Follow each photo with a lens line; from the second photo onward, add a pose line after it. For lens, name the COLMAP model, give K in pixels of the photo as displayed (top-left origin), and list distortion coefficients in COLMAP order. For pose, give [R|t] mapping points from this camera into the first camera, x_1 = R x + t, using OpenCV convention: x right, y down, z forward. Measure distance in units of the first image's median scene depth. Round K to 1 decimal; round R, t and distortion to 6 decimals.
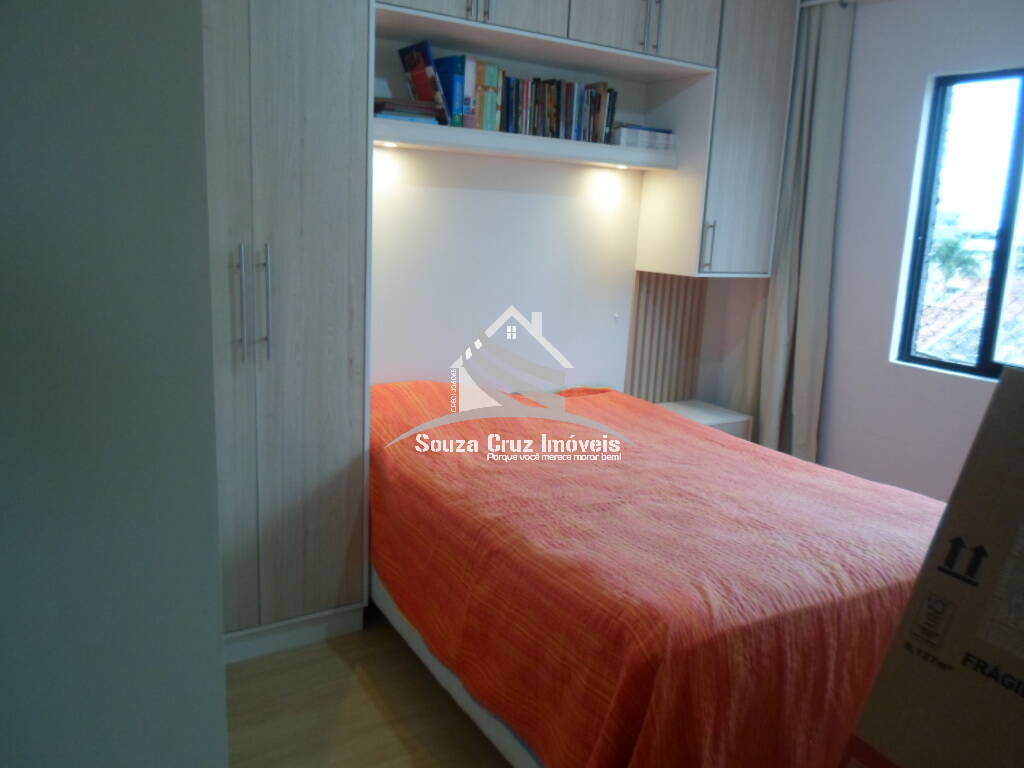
lens RADIAL K [[791.1, 0, 512.6], [0, 791.1, 365.7], [0, 0, 1]] dist [0.003865, -0.022057]
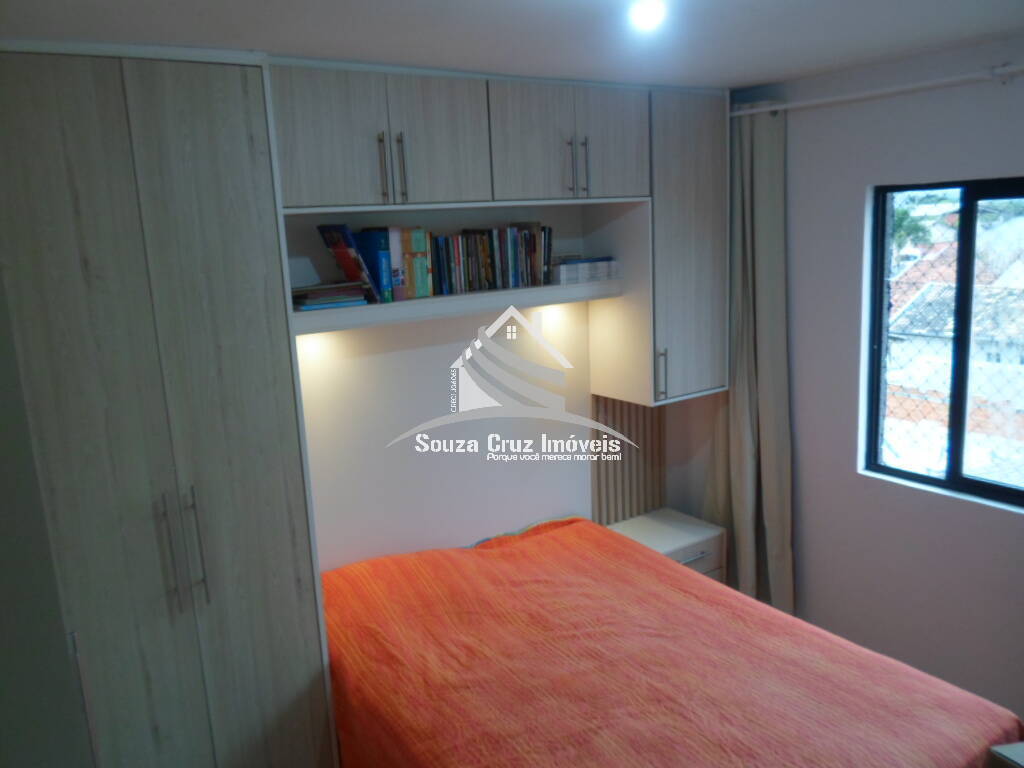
lens RADIAL K [[791.1, 0, 510.4], [0, 791.1, 375.8], [0, 0, 1]] dist [0.003865, -0.022057]
pose [[0.993974, -0.104372, 0.033502, 0.035076], [0.104481, 0.994526, -0.001504, -0.193624], [-0.033161, 0.004995, 0.999438, 0.043955]]
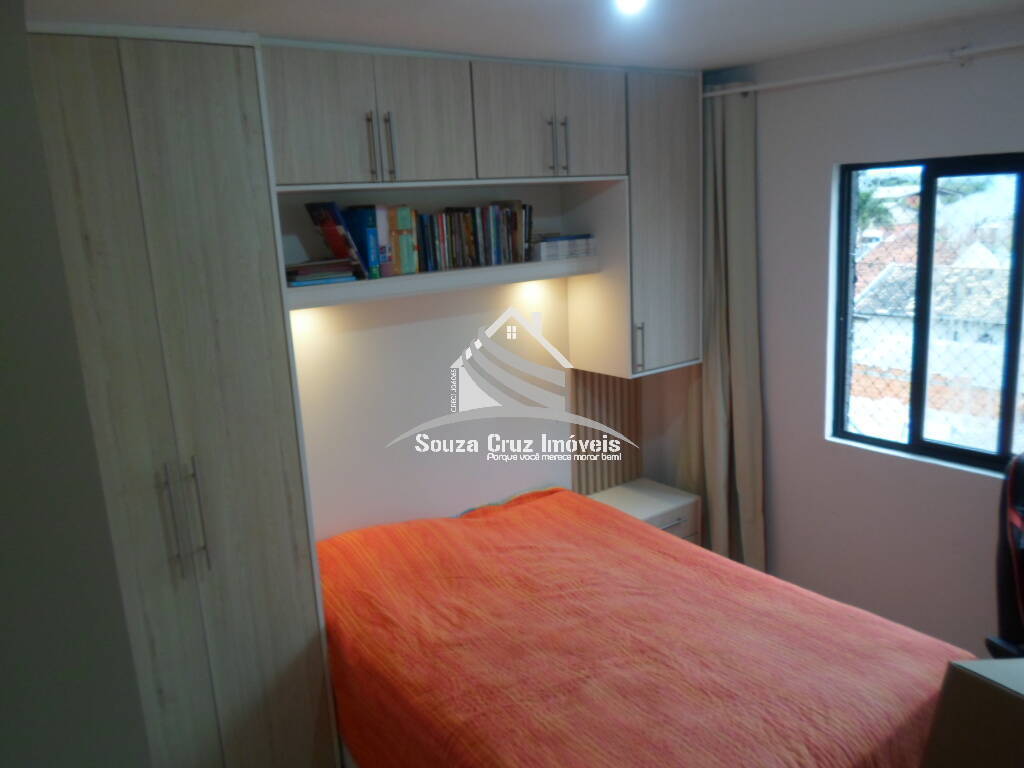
lens RADIAL K [[791.1, 0, 510.4], [0, 791.1, 375.2], [0, 0, 1]] dist [0.003865, -0.022057]
pose [[0.990782, -0.116449, 0.069214, 0.013516], [0.115132, 0.993090, 0.022742, -0.182866], [-0.071384, -0.014564, 0.997343, 0.010498]]
